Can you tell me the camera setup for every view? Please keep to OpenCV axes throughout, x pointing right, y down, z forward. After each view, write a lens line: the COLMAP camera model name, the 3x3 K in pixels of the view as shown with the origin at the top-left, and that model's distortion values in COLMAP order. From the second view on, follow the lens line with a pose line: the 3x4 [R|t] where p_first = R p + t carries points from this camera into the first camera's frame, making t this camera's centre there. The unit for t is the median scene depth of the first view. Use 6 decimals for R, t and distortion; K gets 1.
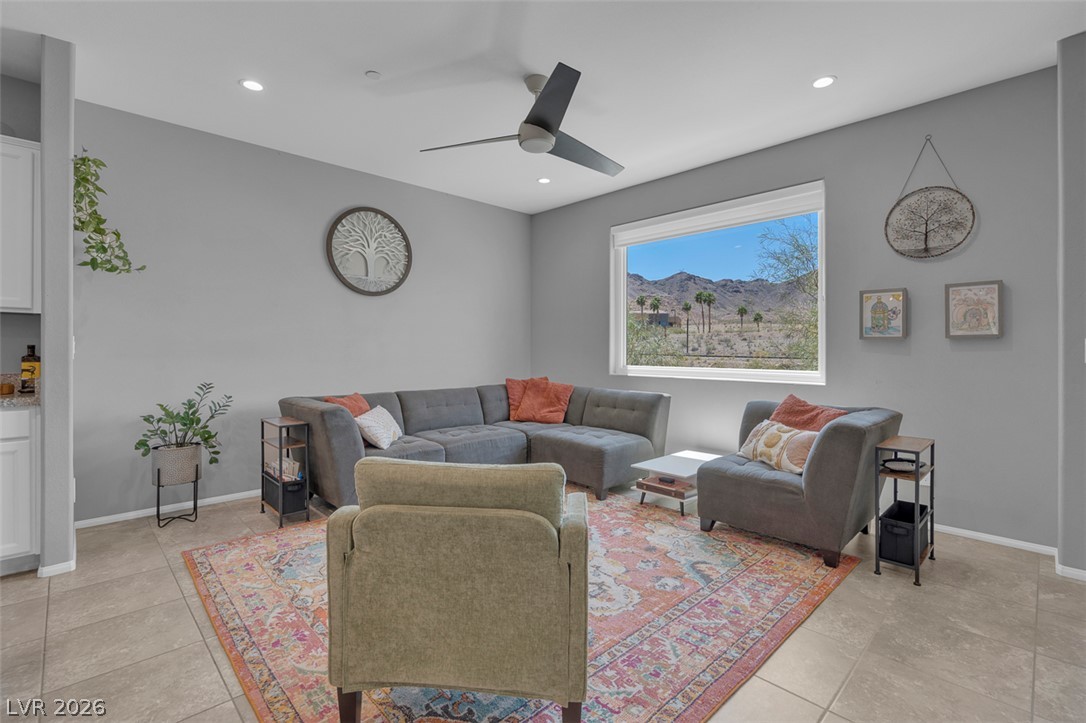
lens RADIAL K [[493.3, 0, 537.4], [0, 493.3, 346.4], [0, 0, 1]] dist [-0.005127, 0.001775]
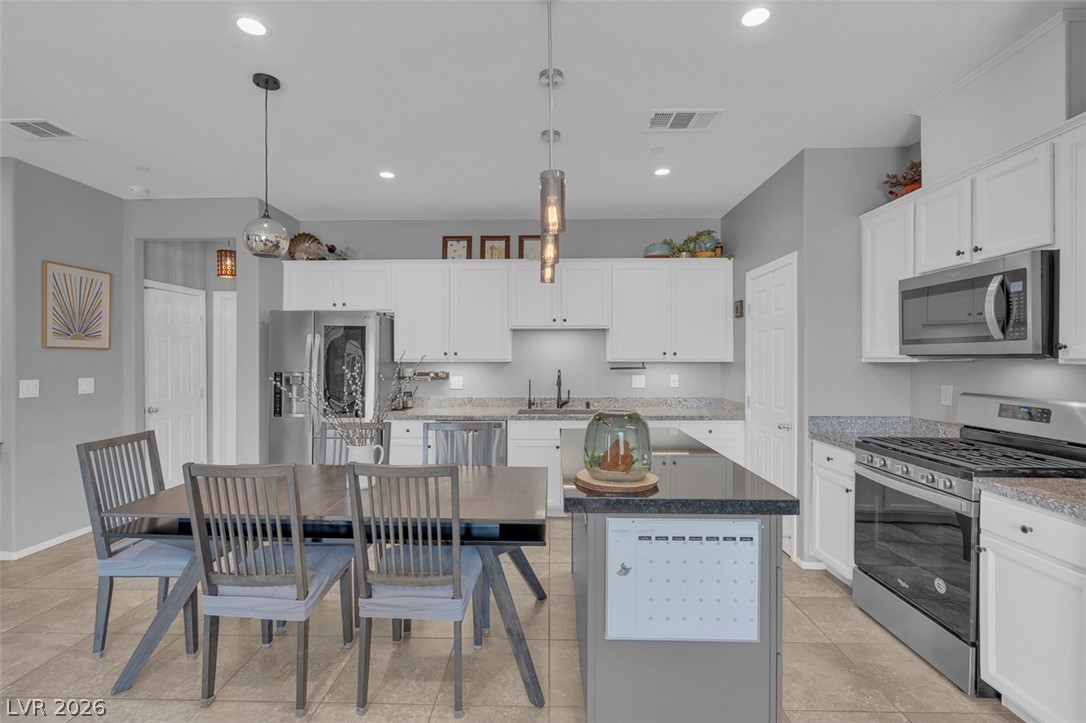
lens RADIAL K [[493.3, 0, 536.4], [0, 493.3, 360.5], [0, 0, 1]] dist [-0.005127, 0.001775]
pose [[-0.713185, -0.000582, -0.700976, -0.101551], [0.001174, 0.999997, -0.002025, -0.079128], [0.700975, -0.002267, -0.713182, 0.902162]]
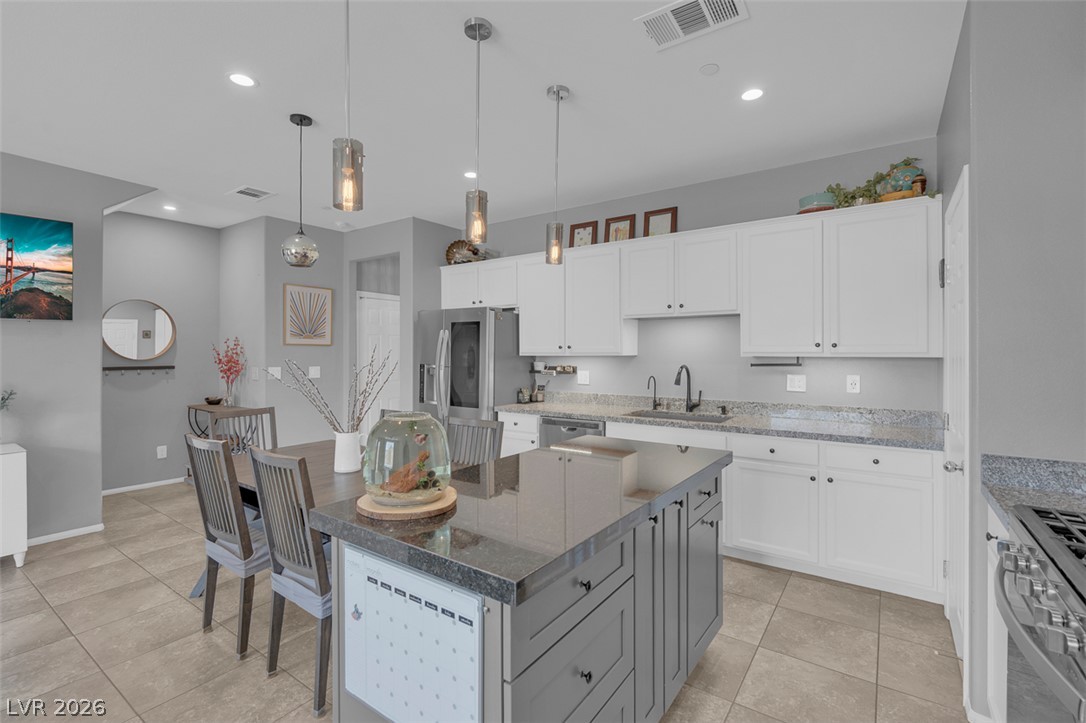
lens RADIAL K [[493.3, 0, 538.9], [0, 493.3, 352.4], [0, 0, 1]] dist [-0.005127, 0.001775]
pose [[-0.983197, -0.002861, -0.182523, -0.713294], [-0.001905, 0.999984, -0.005414, -0.079771], [0.182535, -0.004975, -0.983187, 1.066859]]
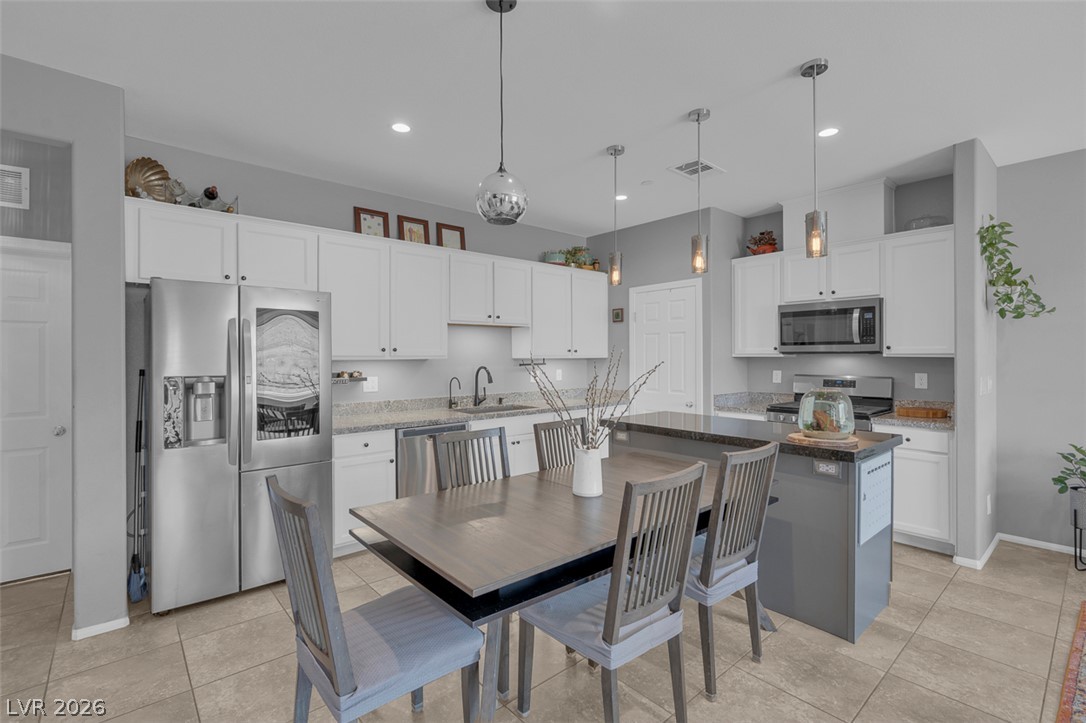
lens RADIAL K [[493.3, 0, 535.6], [0, 493.3, 359.8], [0, 0, 1]] dist [-0.005127, 0.001775]
pose [[-0.058361, 0.003901, -0.998288, 0.333631], [0.008549, 0.999958, 0.003408, -0.078416], [0.998259, -0.008336, -0.058392, -0.024483]]
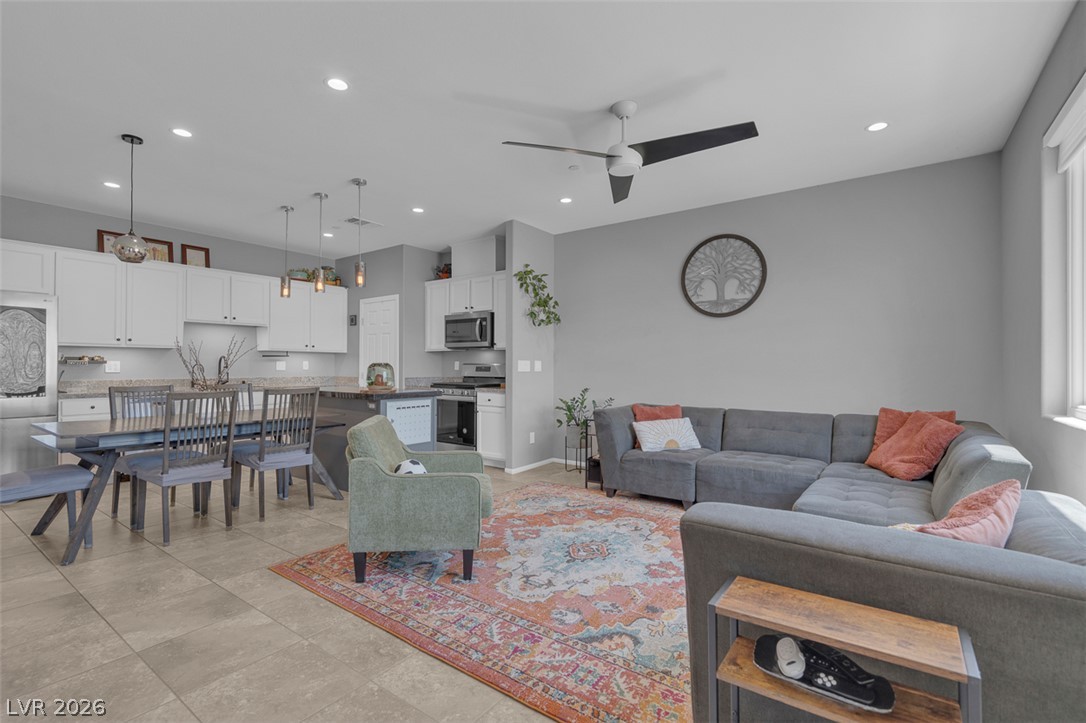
lens RADIAL K [[493.3, 0, 537.4], [0, 493.3, 364.2], [0, 0, 1]] dist [-0.005127, 0.001775]
pose [[0.173720, -0.006383, -0.984774, 1.094566], [0.003170, 0.999977, -0.005922, 0.006888], [0.984790, -0.002093, 0.173736, 0.725875]]
